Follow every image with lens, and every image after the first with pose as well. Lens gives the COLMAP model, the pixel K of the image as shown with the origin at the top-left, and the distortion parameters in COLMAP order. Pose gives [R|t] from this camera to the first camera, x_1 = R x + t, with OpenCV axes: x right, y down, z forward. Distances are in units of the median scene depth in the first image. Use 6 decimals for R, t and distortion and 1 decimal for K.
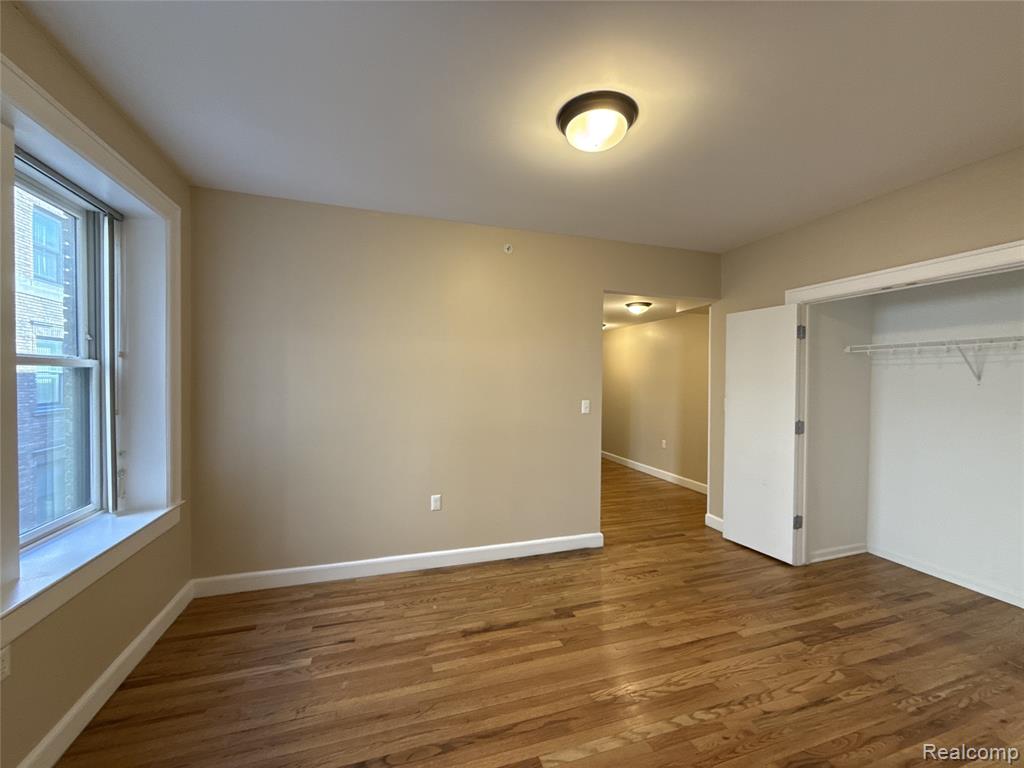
lens RADIAL K [[407.4, 0, 510.2], [0, 407.4, 385.9], [0, 0, 1]] dist [0.000466, 0.000086]
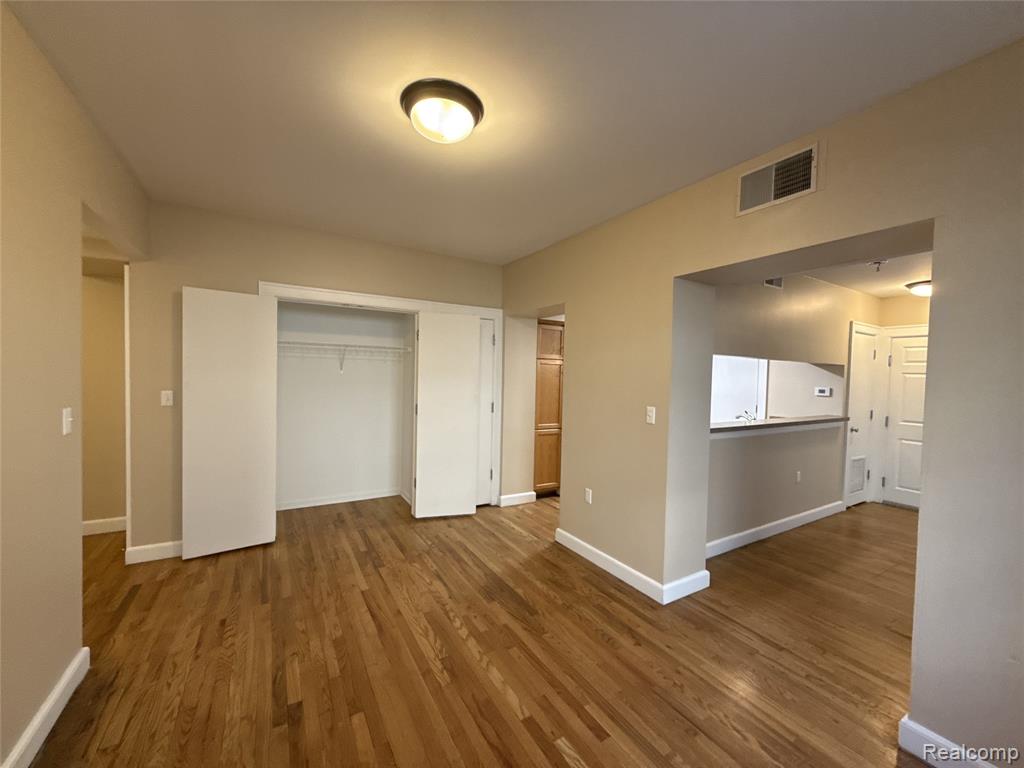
lens RADIAL K [[407.4, 0, 510.2], [0, 407.4, 385.9], [0, 0, 1]] dist [0.000466, 0.000086]
pose [[-0.222934, -0.042576, 0.973903, -0.532389], [-0.011285, 0.999092, 0.041094, -0.024683], [-0.974768, -0.001829, -0.223211, 0.704798]]
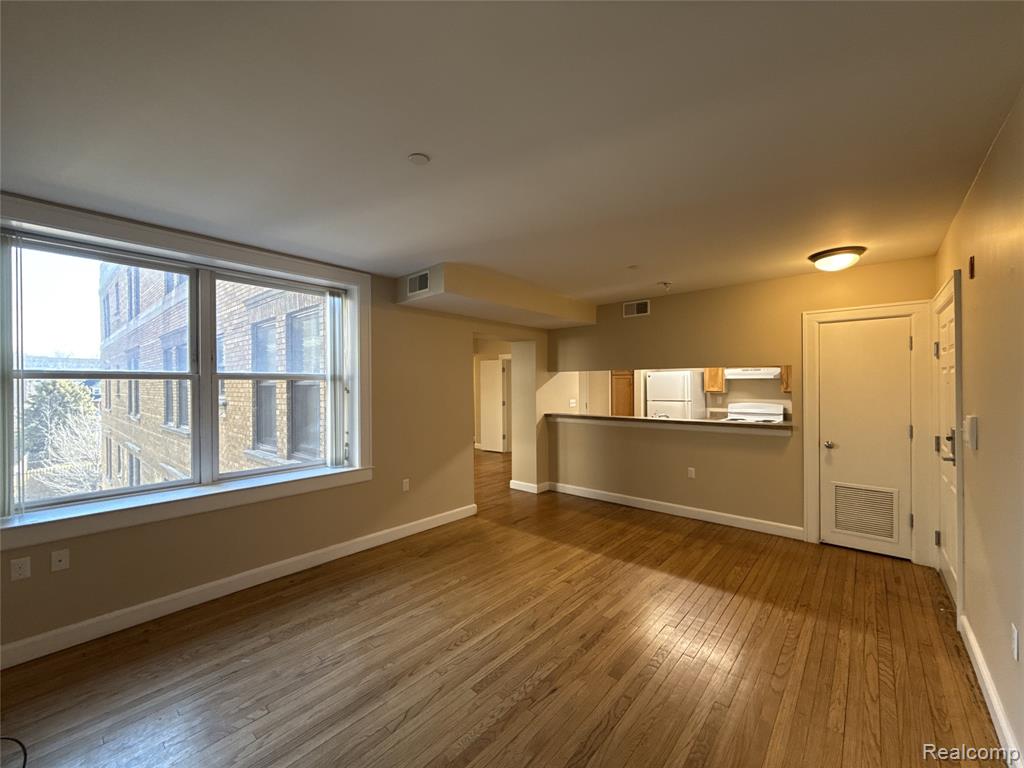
lens RADIAL K [[407.4, 0, 510.2], [0, 407.4, 385.9], [0, 0, 1]] dist [0.000466, 0.000086]
pose [[0.860518, -0.014366, 0.509217, -0.771378], [0.021929, 0.999720, -0.008853, 0.007038], [-0.508947, 0.018785, 0.860593, -1.631384]]
